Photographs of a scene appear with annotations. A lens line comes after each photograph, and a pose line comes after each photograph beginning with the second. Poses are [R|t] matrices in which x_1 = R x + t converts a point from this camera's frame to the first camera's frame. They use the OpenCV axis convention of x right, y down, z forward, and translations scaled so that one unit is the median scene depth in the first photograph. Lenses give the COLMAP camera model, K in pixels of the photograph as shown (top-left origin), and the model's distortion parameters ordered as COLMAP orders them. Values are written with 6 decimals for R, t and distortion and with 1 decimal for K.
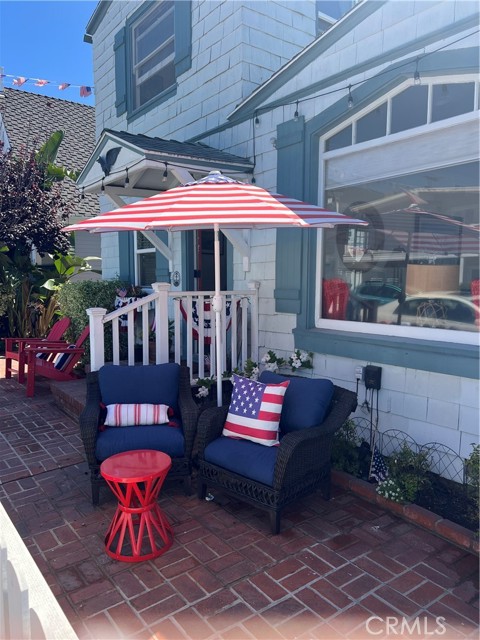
lens RADIAL K [[481.7, 0, 237.8], [0, 481.7, 321.2], [0, 0, 1]] dist [0.032157, -0.048037]
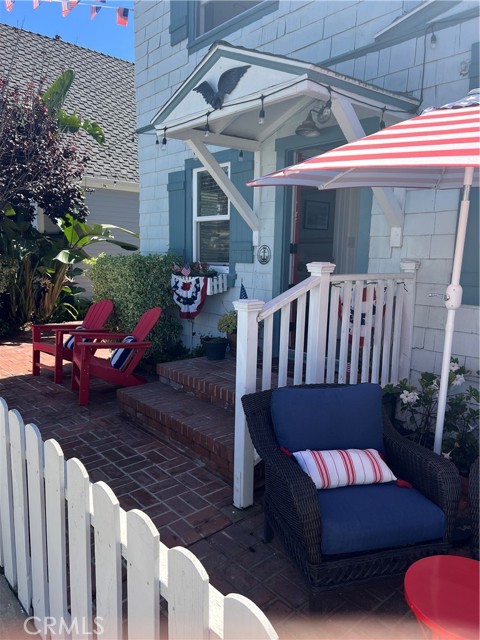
lens RADIAL K [[481.7, 0, 241.2], [0, 481.7, 321.8], [0, 0, 1]] dist [0.032157, -0.048037]
pose [[0.997066, 0.007185, 0.076210, -0.227194], [-0.011553, 0.998306, 0.057027, -0.022251], [-0.075671, -0.057740, 0.995460, 0.210882]]
